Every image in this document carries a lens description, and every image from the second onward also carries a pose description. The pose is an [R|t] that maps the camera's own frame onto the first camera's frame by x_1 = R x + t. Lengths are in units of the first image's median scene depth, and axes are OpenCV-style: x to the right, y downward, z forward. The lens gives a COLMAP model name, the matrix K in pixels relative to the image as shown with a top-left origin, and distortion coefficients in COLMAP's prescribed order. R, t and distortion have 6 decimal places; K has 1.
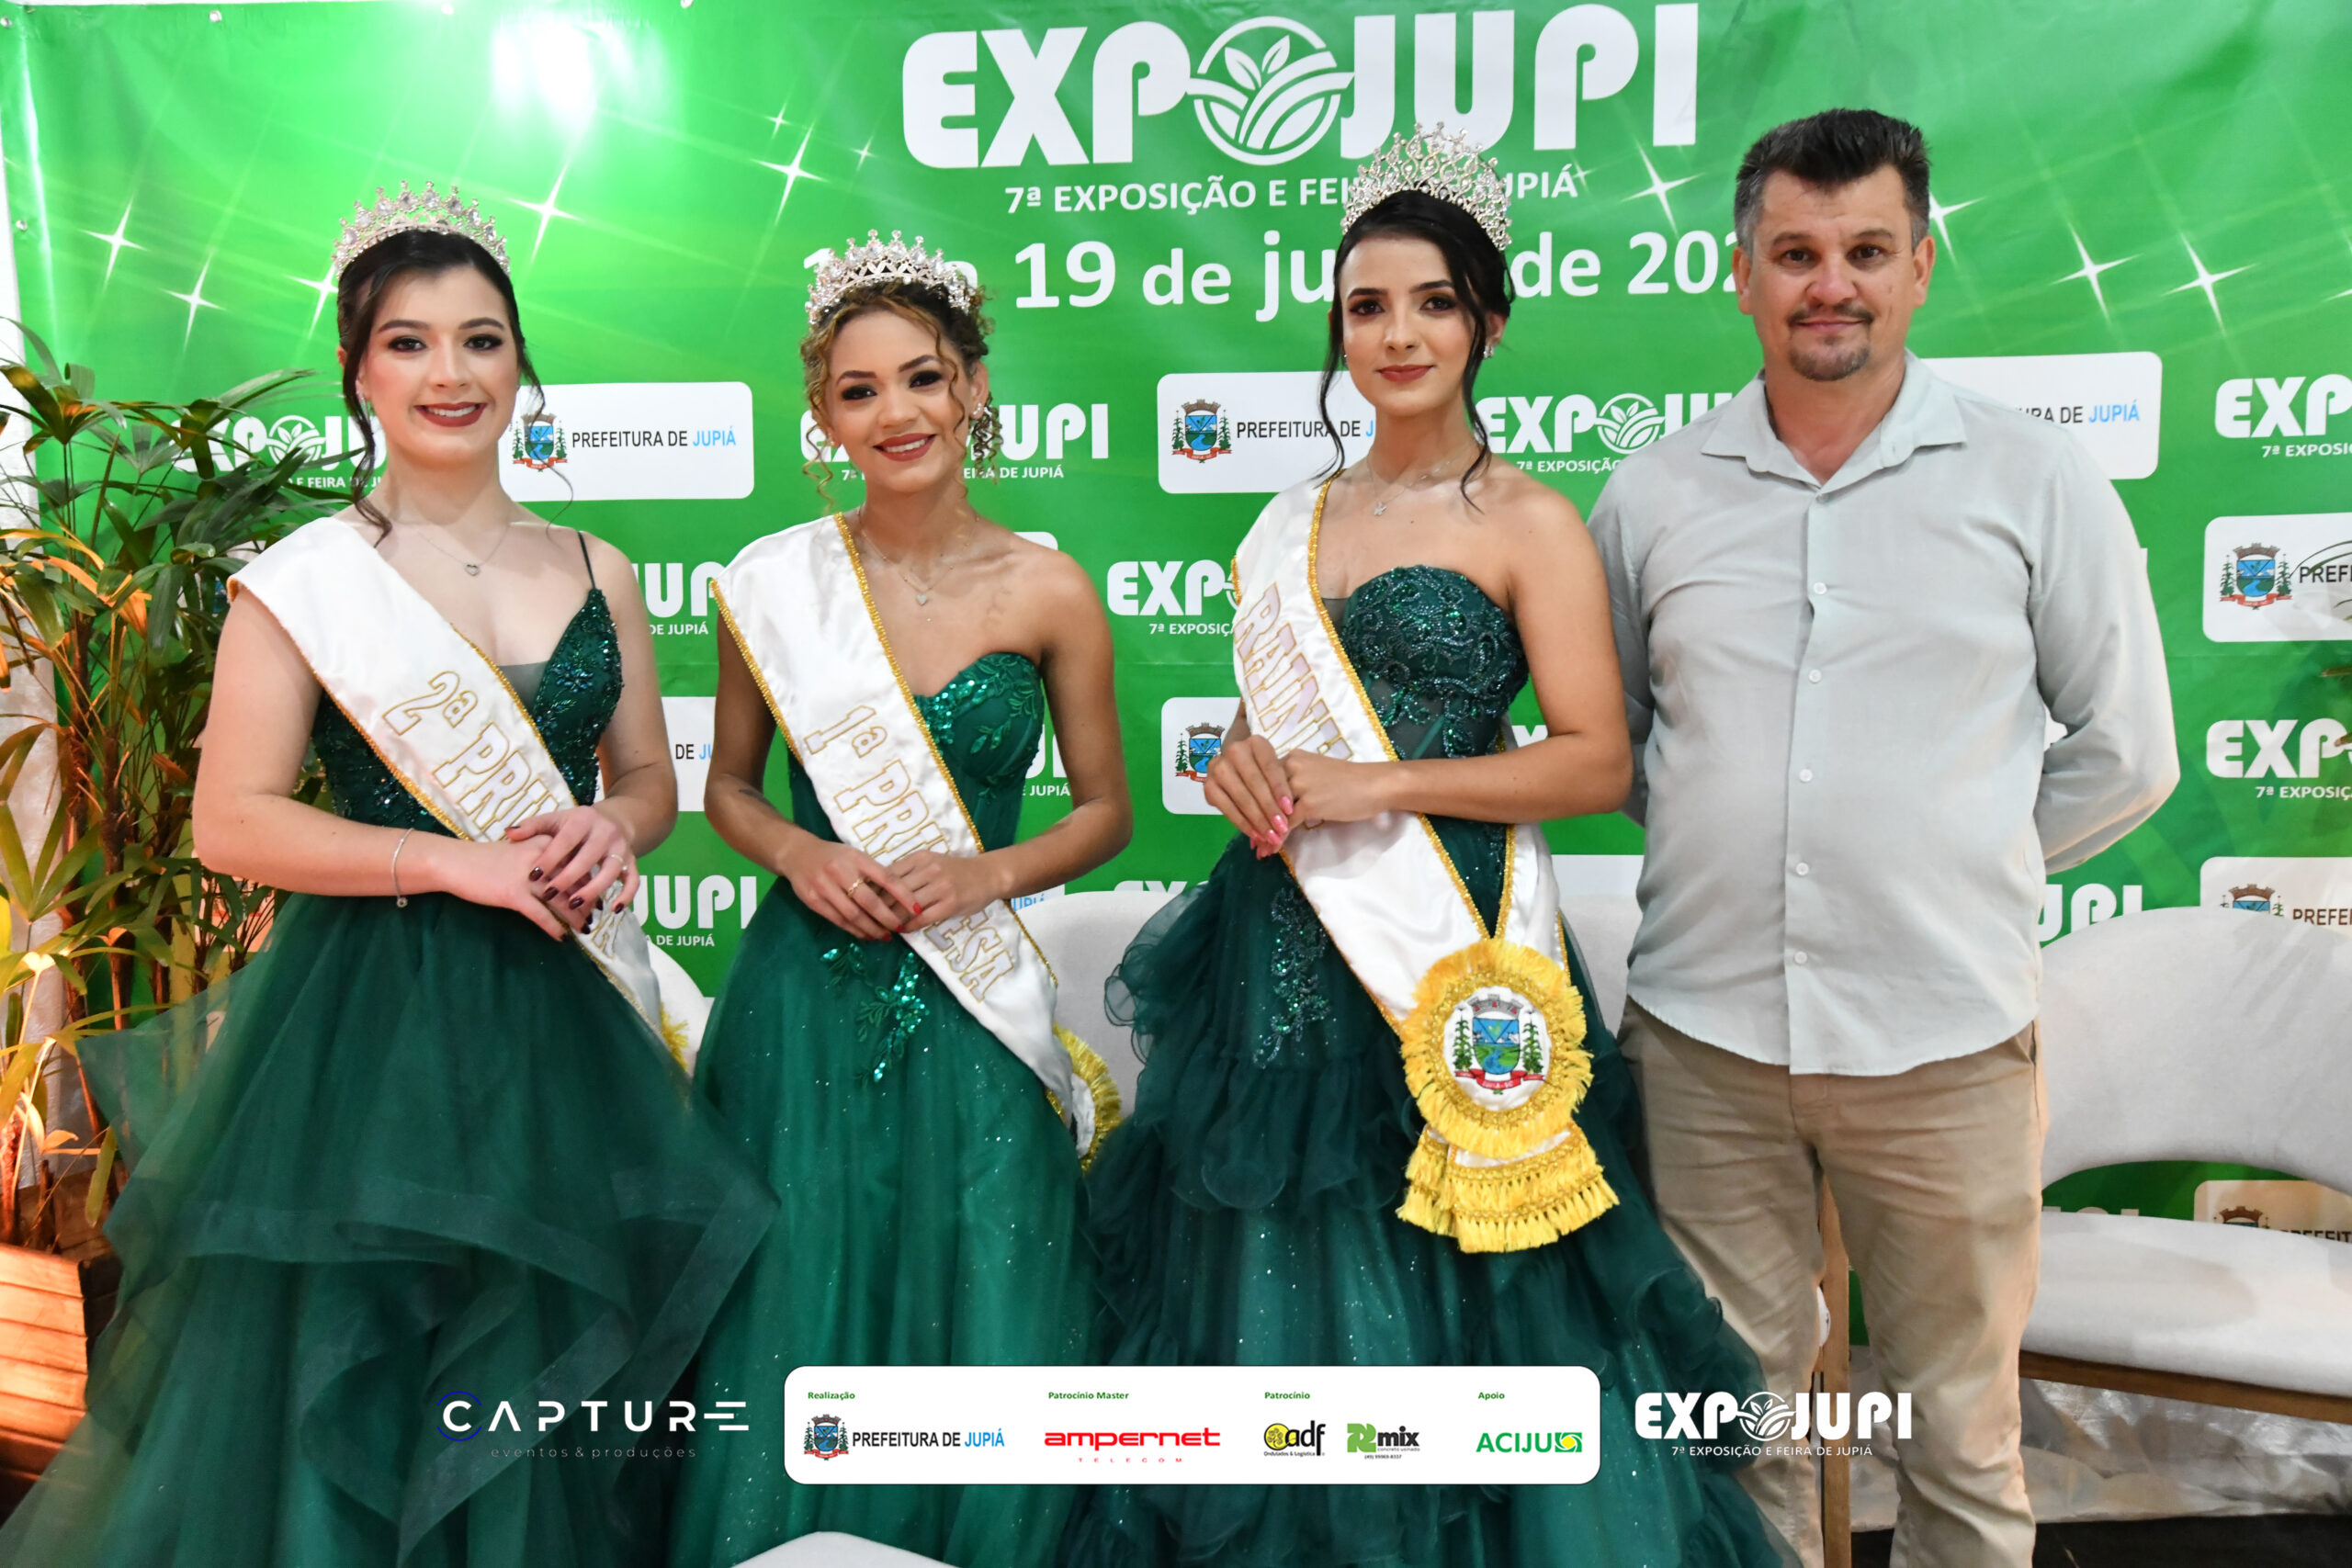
lens RADIAL K [[2262.6, 0, 1168.6], [0, 2262.6, 792.9], [0, 0, 1]] dist [0.037179, 0.000000]
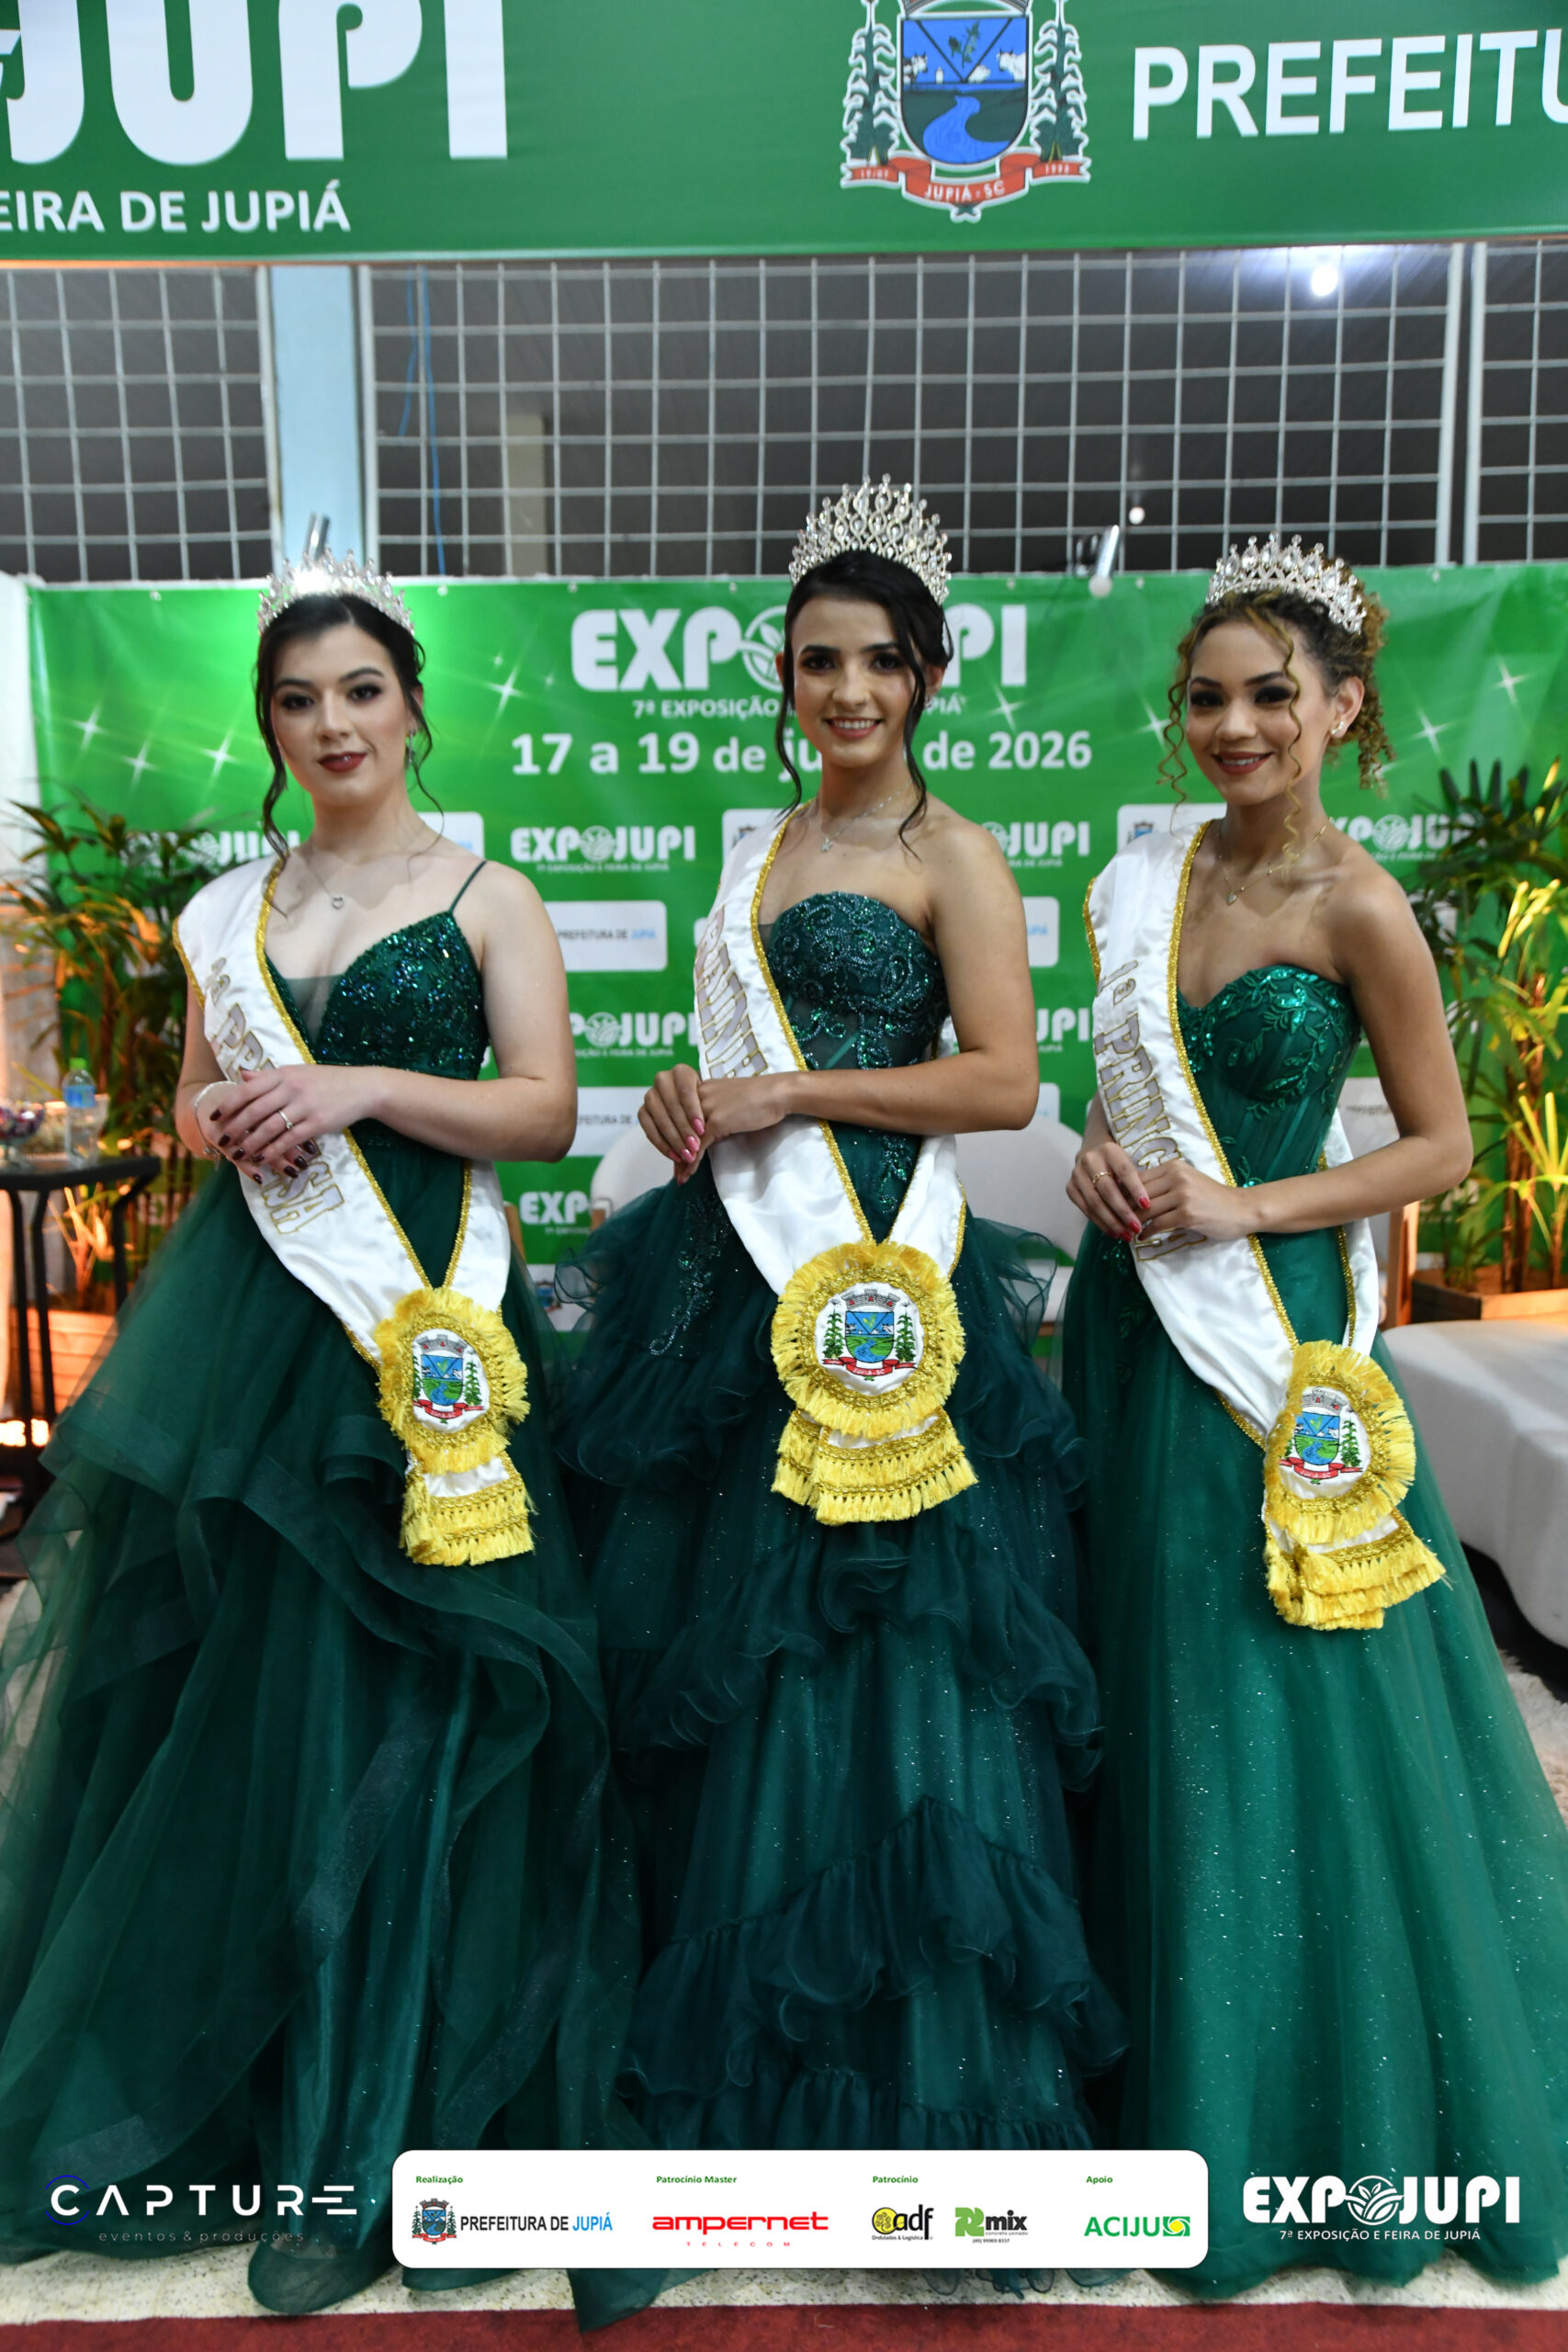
lens RADIAL K [[2193.7, 0, 796.8], [0, 2193.7, 1193.1], [0, 0, 1]] dist [0.024462, 0.000000]
pose [[0.994422, -0.014455, 0.104482, -0.129262], [0.012605, 0.999752, 0.018344, 0.077979], [-0.104721, -0.016925, 0.994358, -0.684663]]
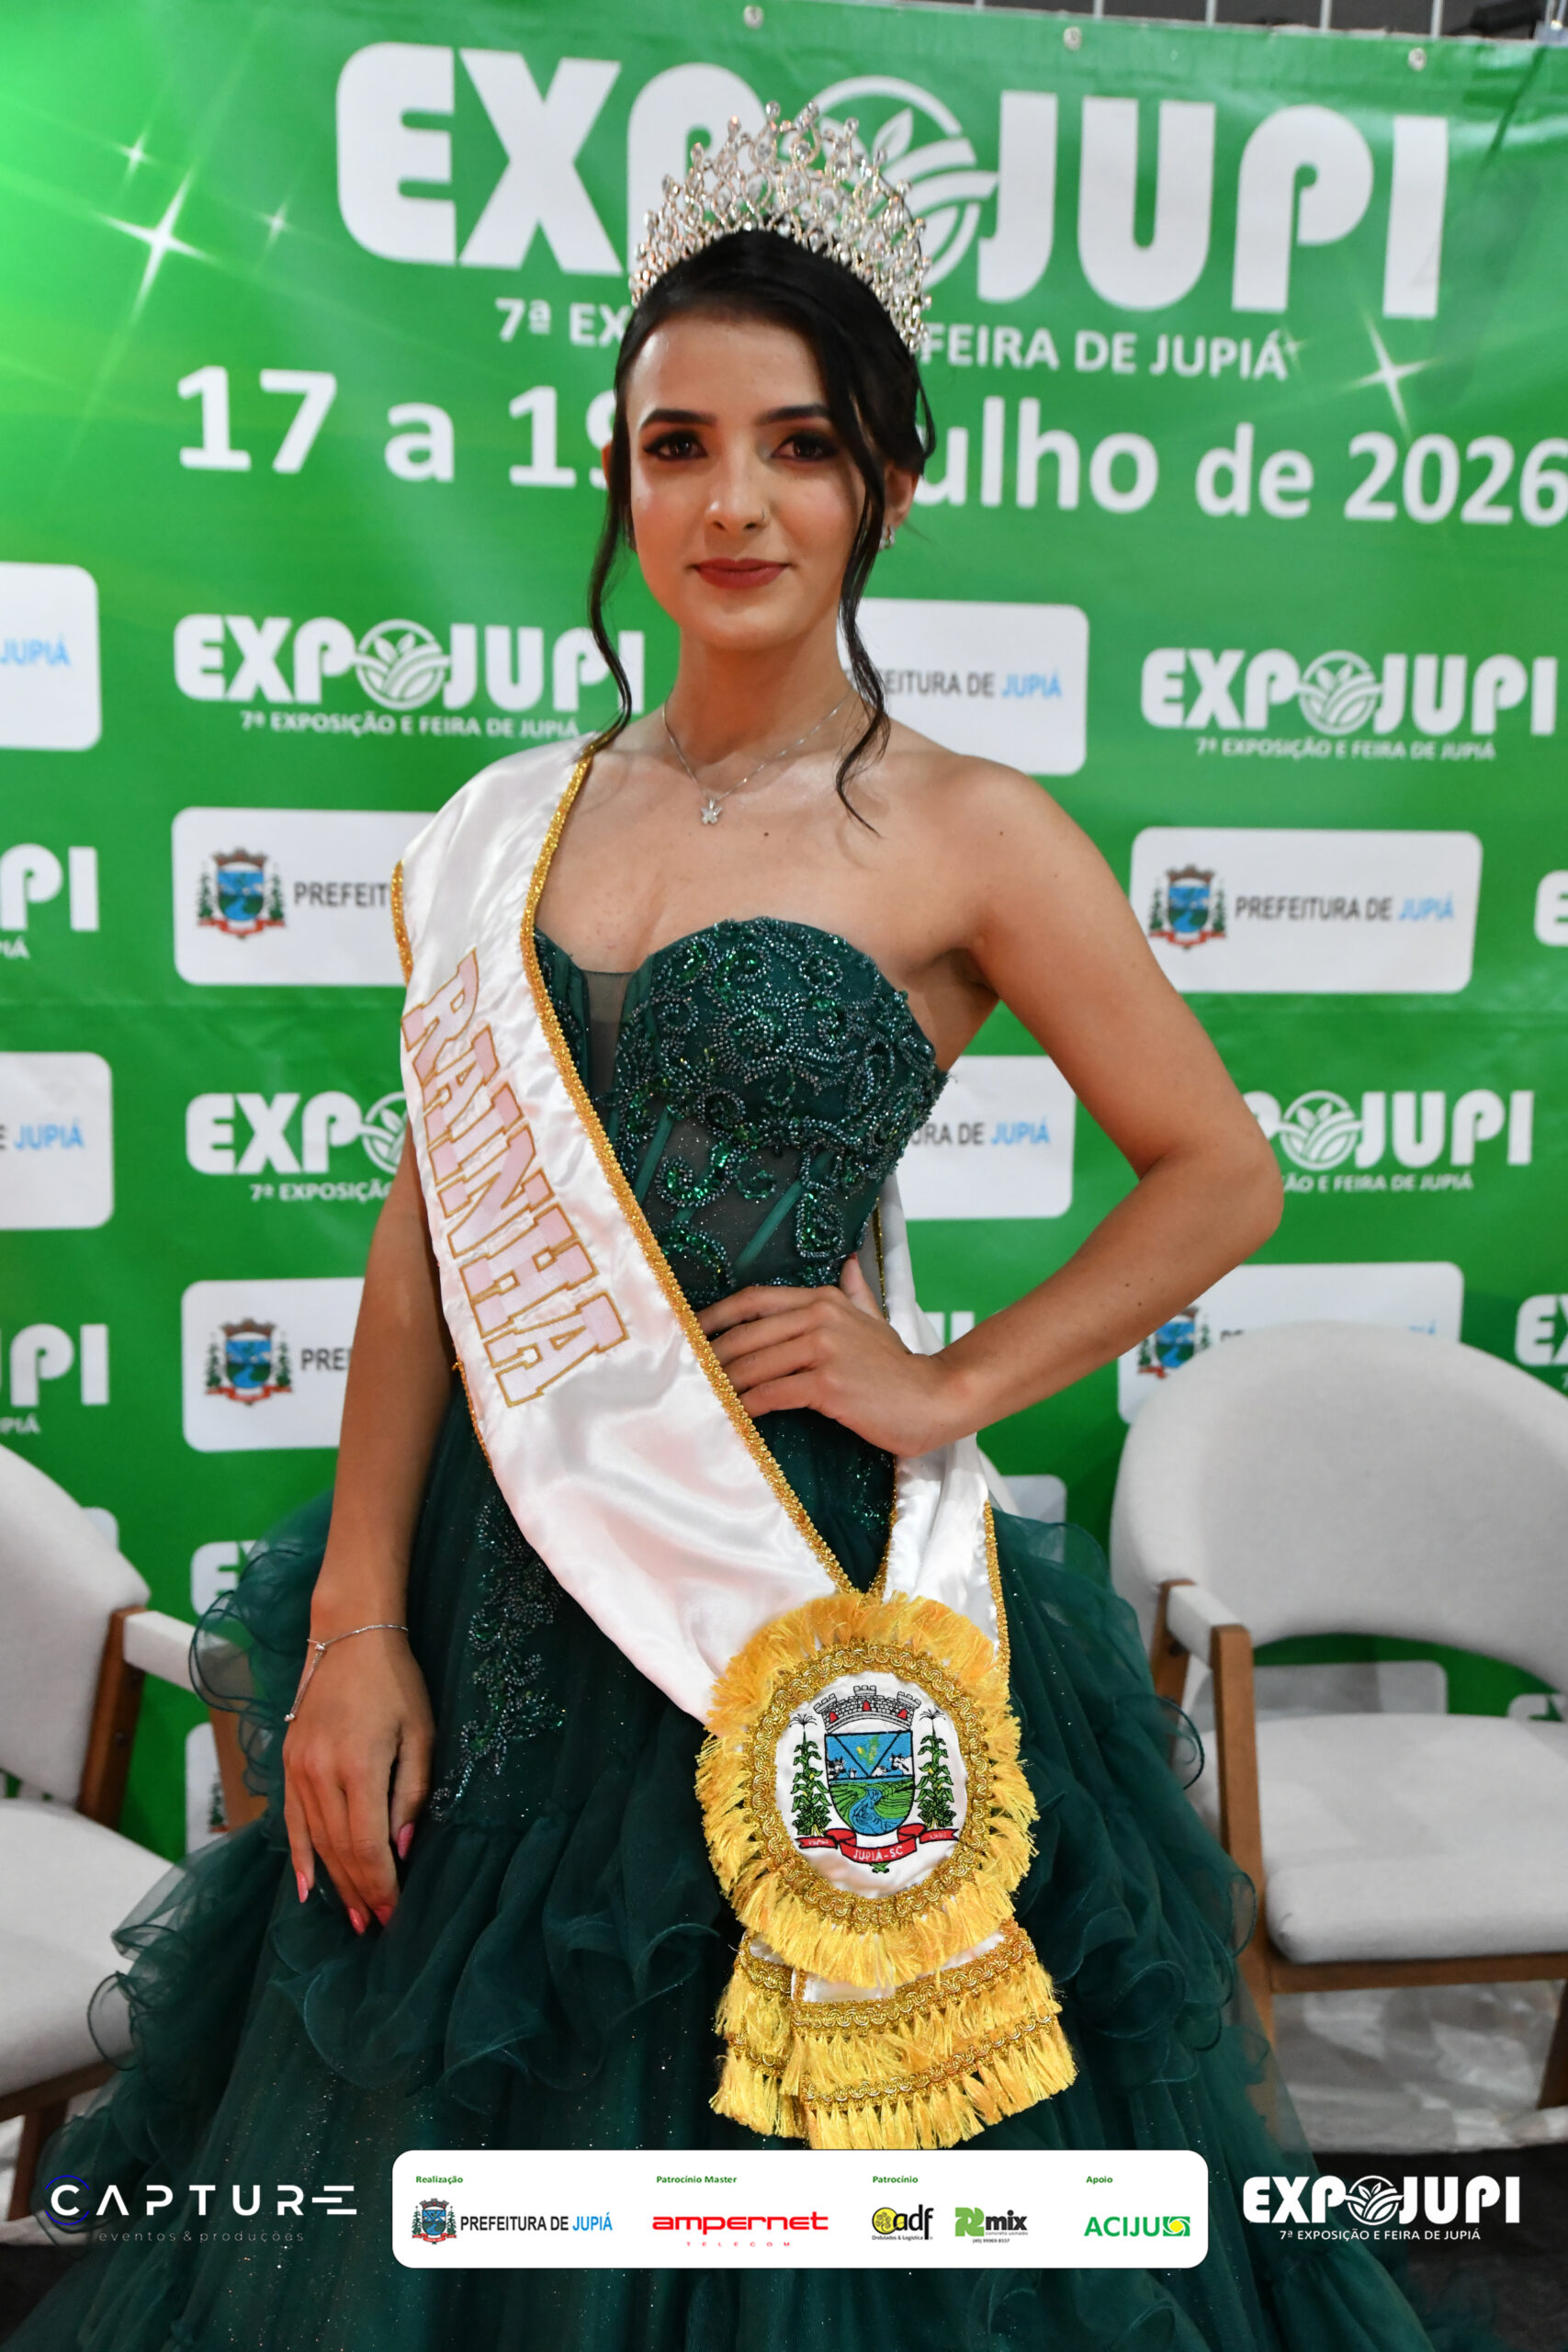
lens RADIAL K [[2732.0, 0, 778.1], [0, 2732.0, 1196.1], [0, 0, 1]] dist [0.123274, 0.000000]
pose [[0.947717, -0.018316, 0.318587, -0.261807], [0.003548, 0.998894, 0.046875, -0.039467], [-0.319094, -0.043294, 0.946734, 0.185308]]
